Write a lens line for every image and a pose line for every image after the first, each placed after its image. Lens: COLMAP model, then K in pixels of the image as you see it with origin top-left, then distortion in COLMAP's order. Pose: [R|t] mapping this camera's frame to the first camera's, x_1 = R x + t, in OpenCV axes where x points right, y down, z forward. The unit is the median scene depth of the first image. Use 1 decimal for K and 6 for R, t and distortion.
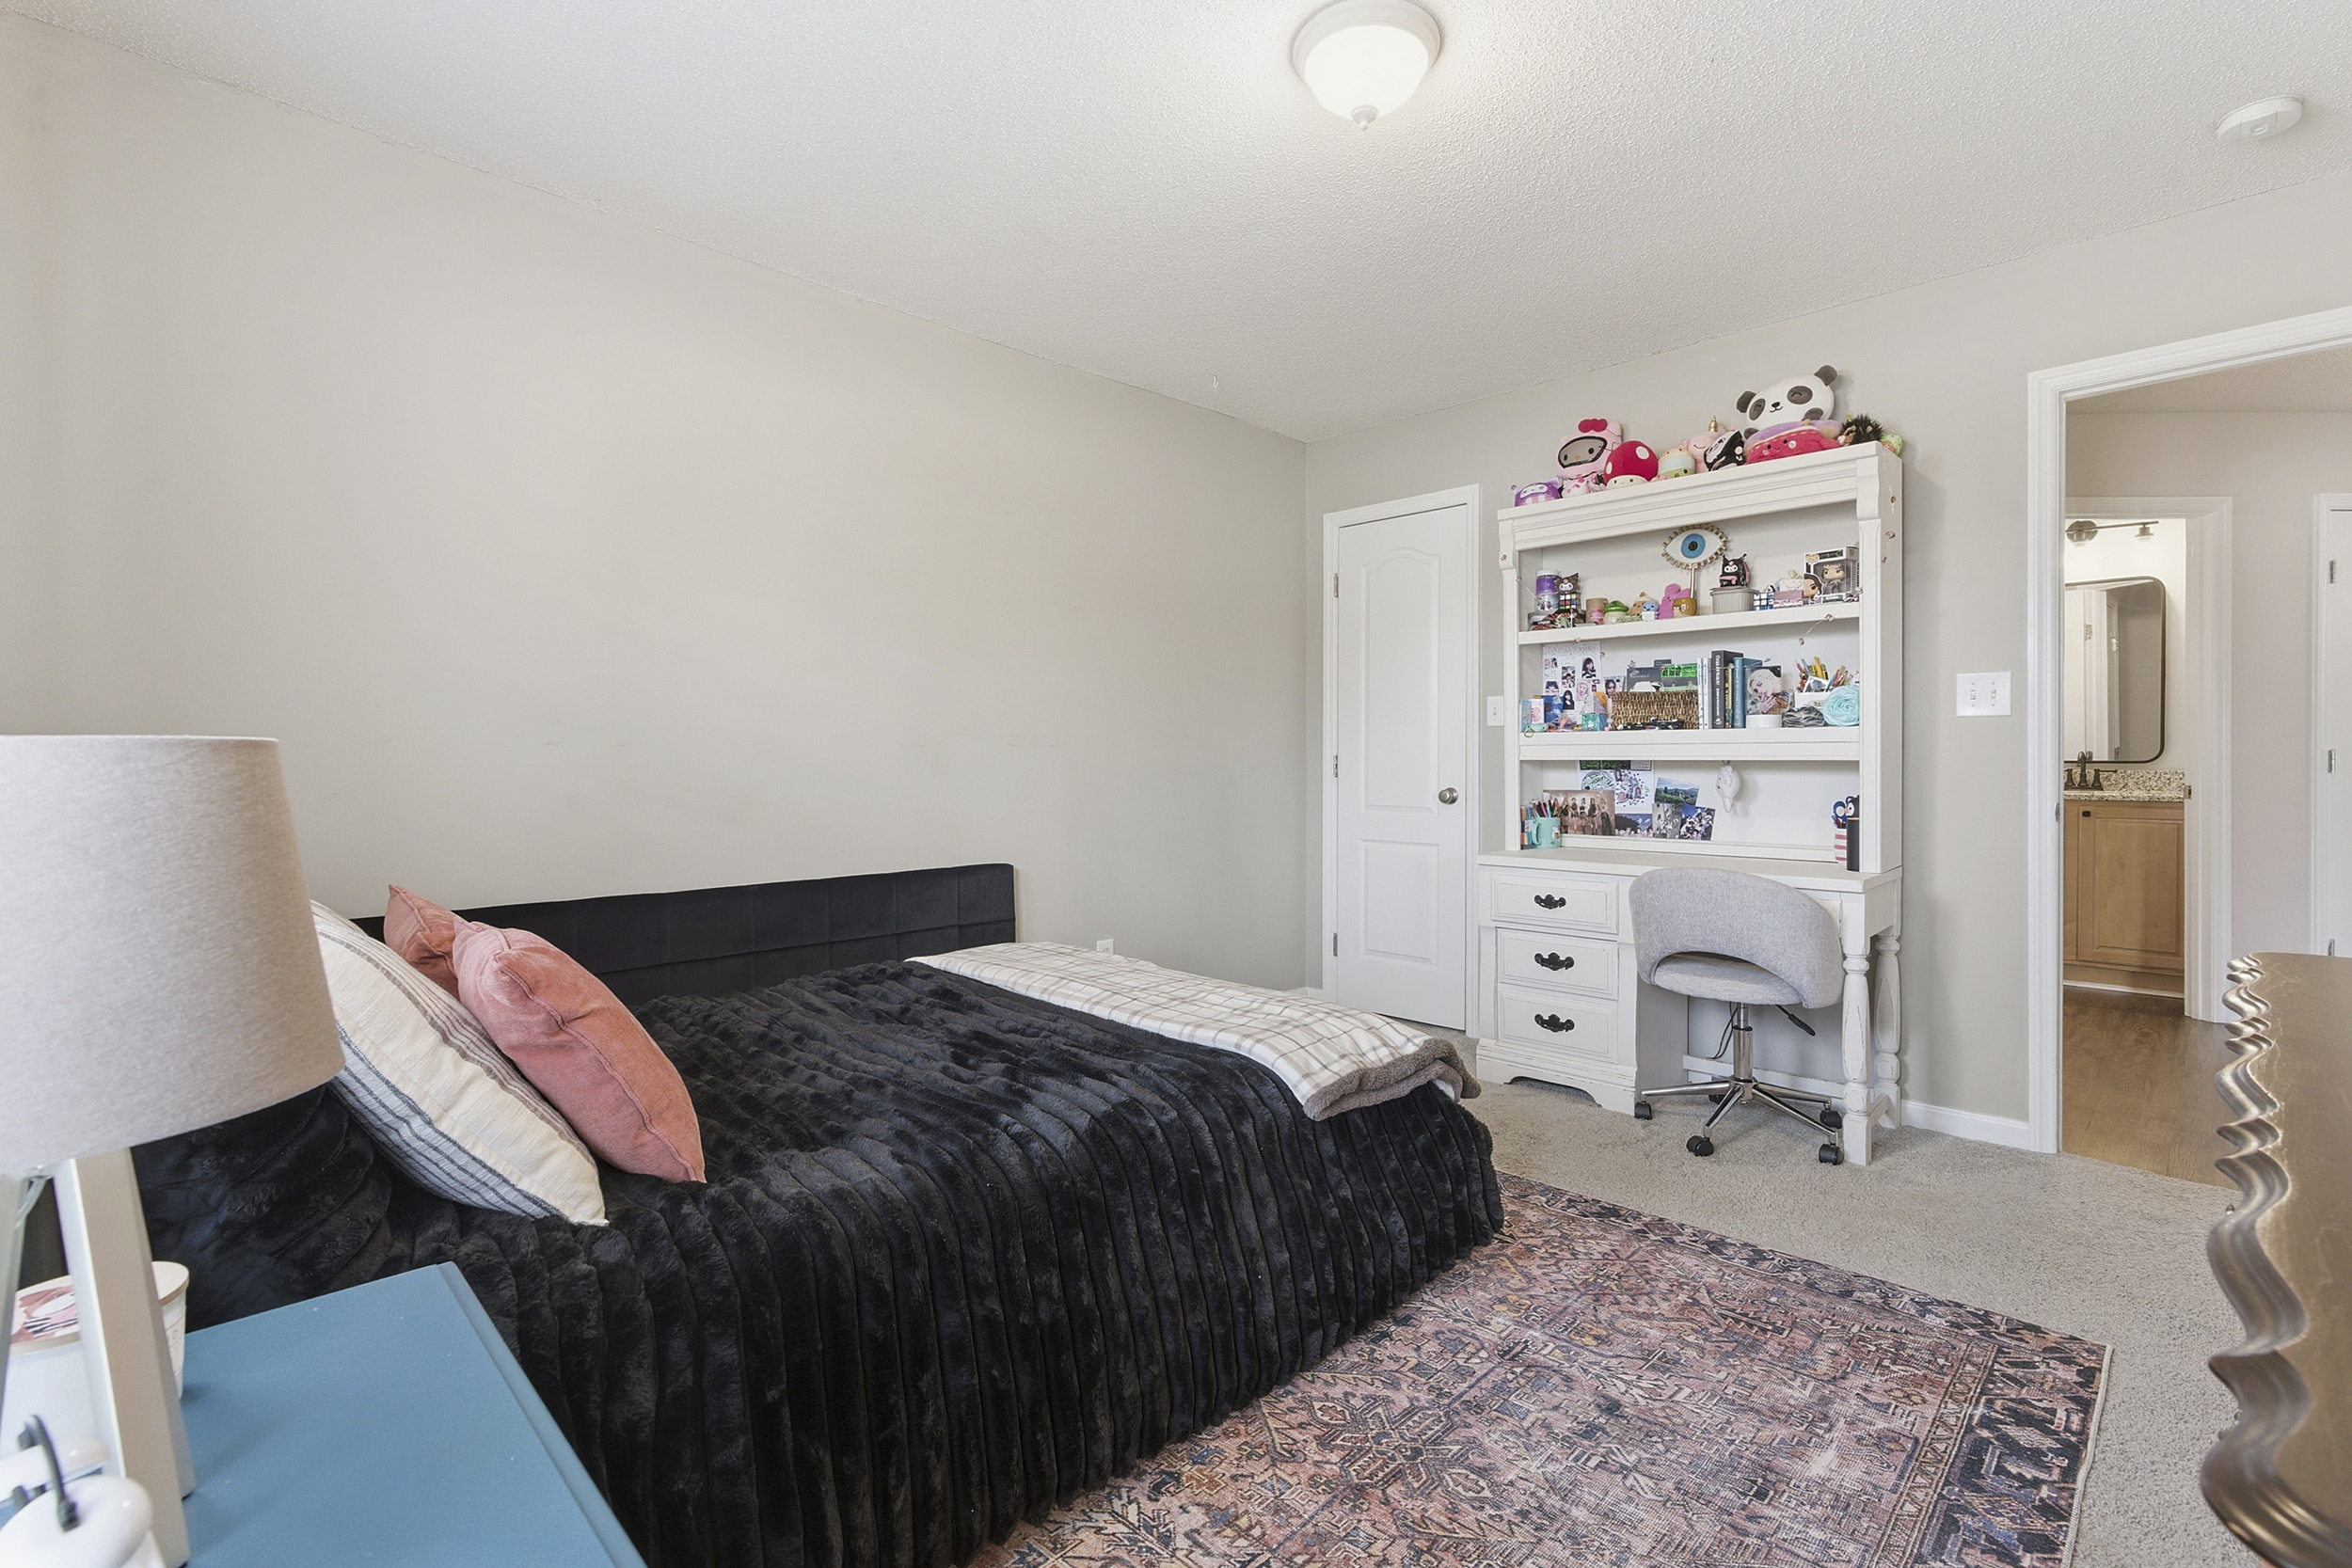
lens RADIAL K [[1056.4, 0, 1175.2], [0, 1056.4, 781.3], [0, 0, 1]] dist [-0.002108, -0.000140]
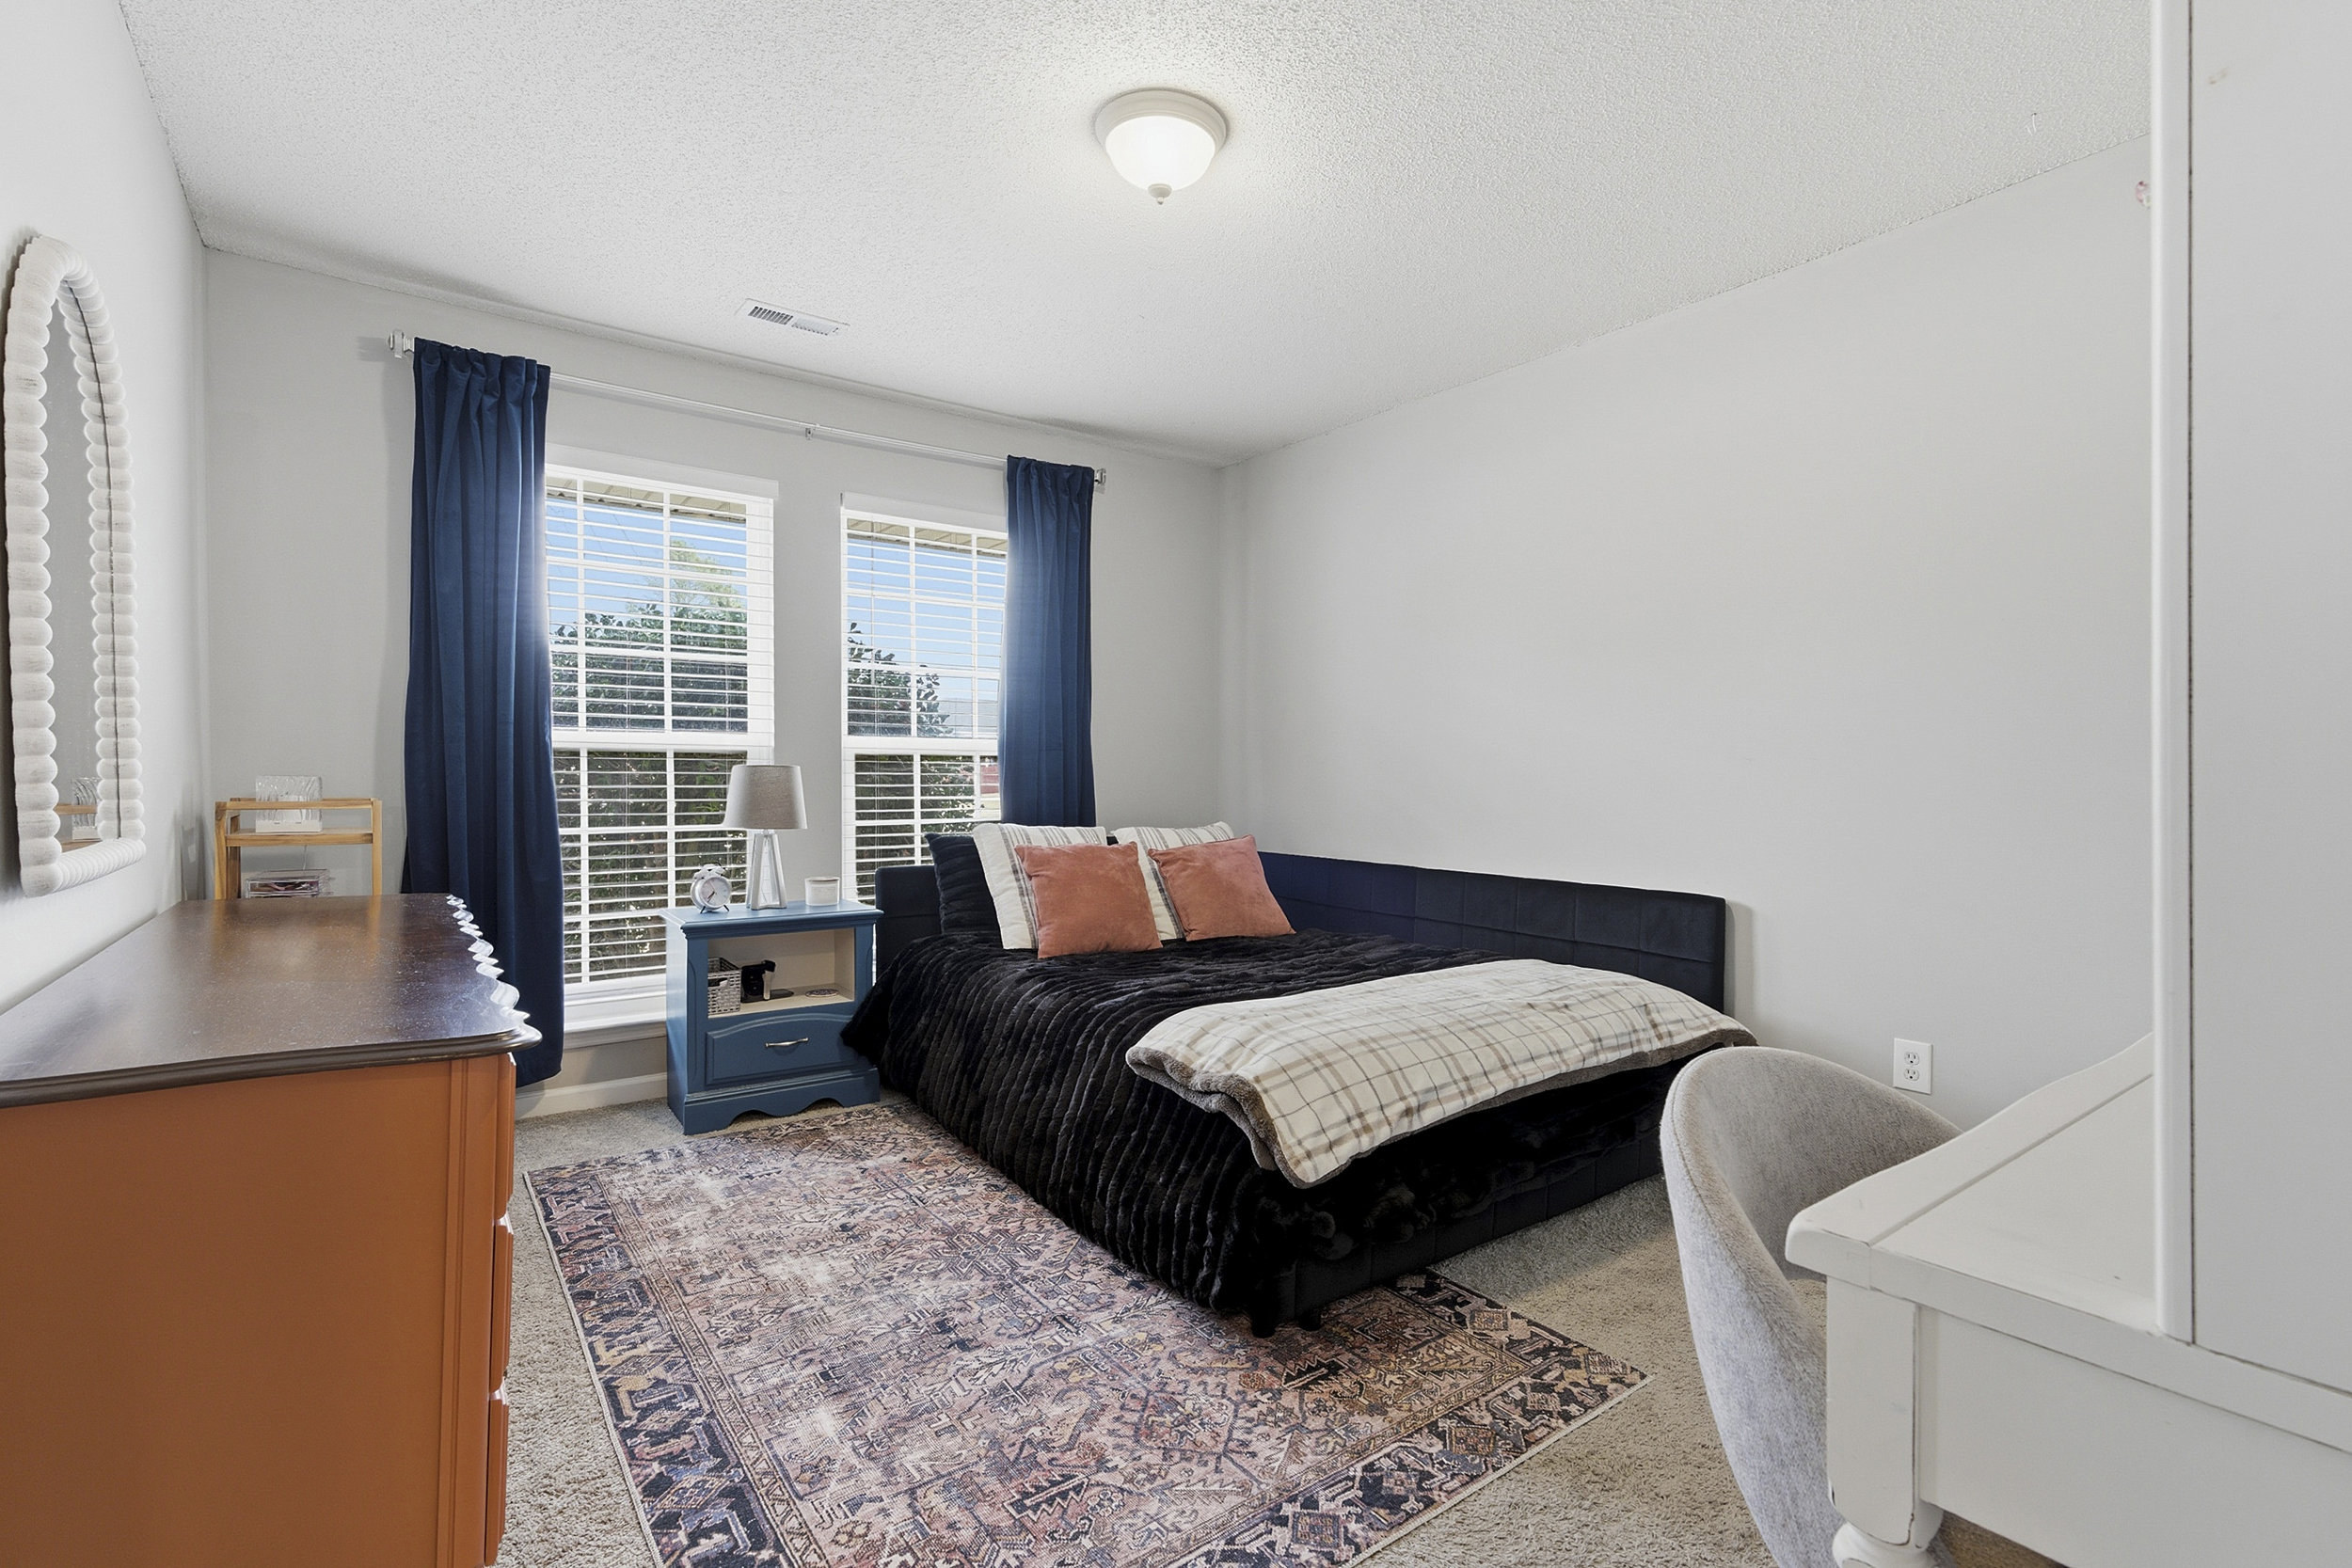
lens RADIAL K [[1056.4, 0, 1175.2], [0, 1056.4, 781.3], [0, 0, 1]] dist [-0.002108, -0.000140]
pose [[-0.146472, 0.010785, -0.989156, 1.492741], [-0.020603, 0.999690, 0.013951, -0.031076], [0.989000, 0.022423, -0.146204, 1.376457]]
